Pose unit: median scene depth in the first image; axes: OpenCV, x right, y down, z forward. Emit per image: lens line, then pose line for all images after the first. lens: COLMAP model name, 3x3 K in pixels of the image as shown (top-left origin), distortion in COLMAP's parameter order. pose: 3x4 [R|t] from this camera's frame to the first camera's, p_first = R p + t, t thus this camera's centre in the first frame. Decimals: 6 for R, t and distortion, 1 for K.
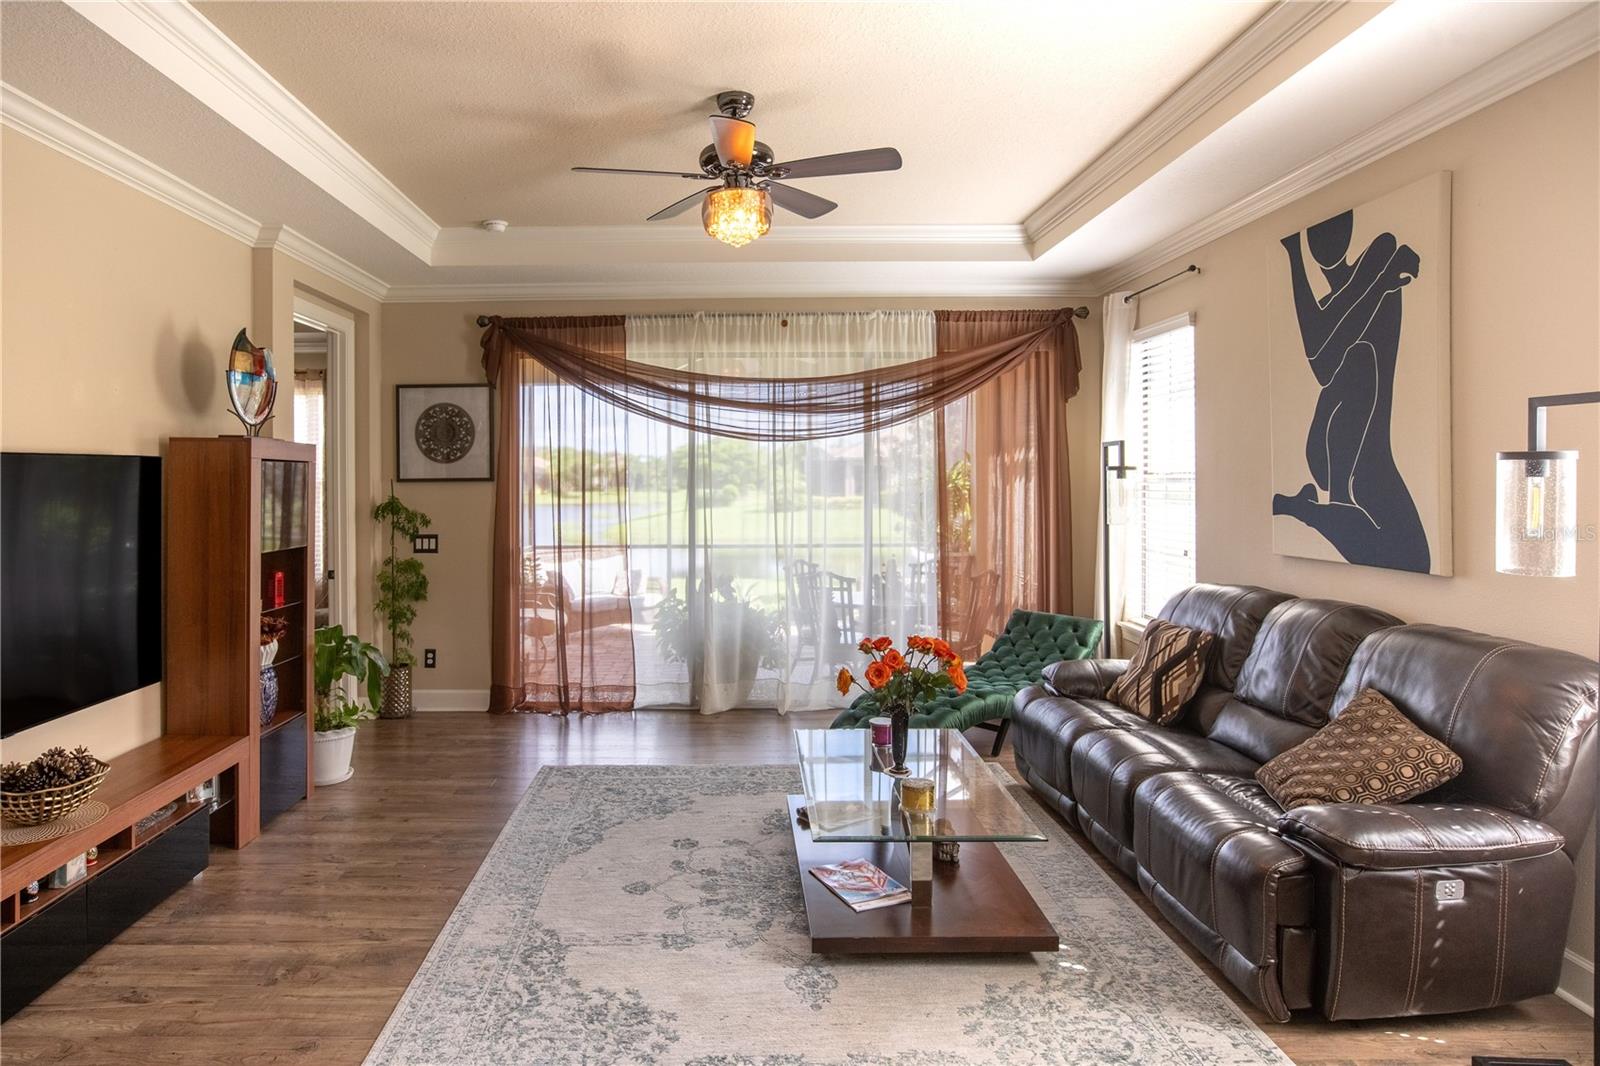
lens RADIAL K [[969.7, 0, 799.5], [0, 969.7, 477.4], [0, 0, 1]] dist [0.000361, -0.000042]
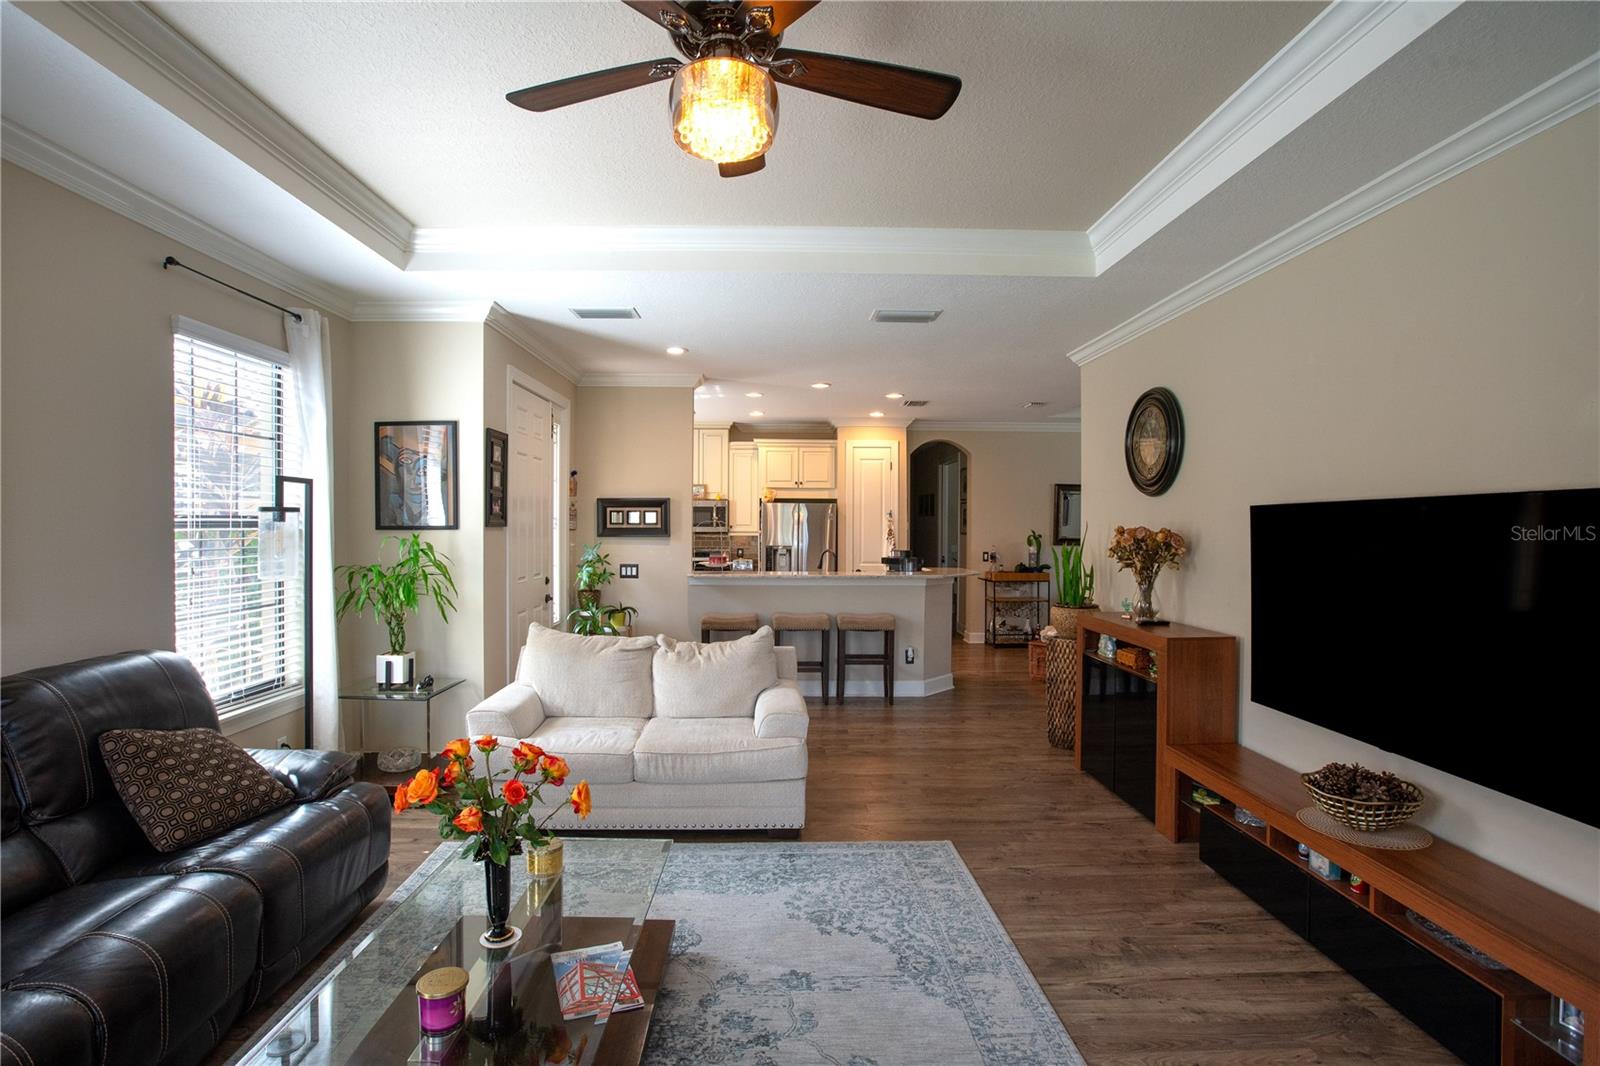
lens RADIAL K [[727.4, 0, 800.0], [0, 727.4, 533.0], [0, 0, 1]] dist [0.000490, -0.001009]
pose [[-0.999394, 0.000609, 0.034799, -0.164215], [0.000836, 0.999978, 0.006519, 0.008928], [-0.034795, 0.006544, -0.999373, 1.844750]]
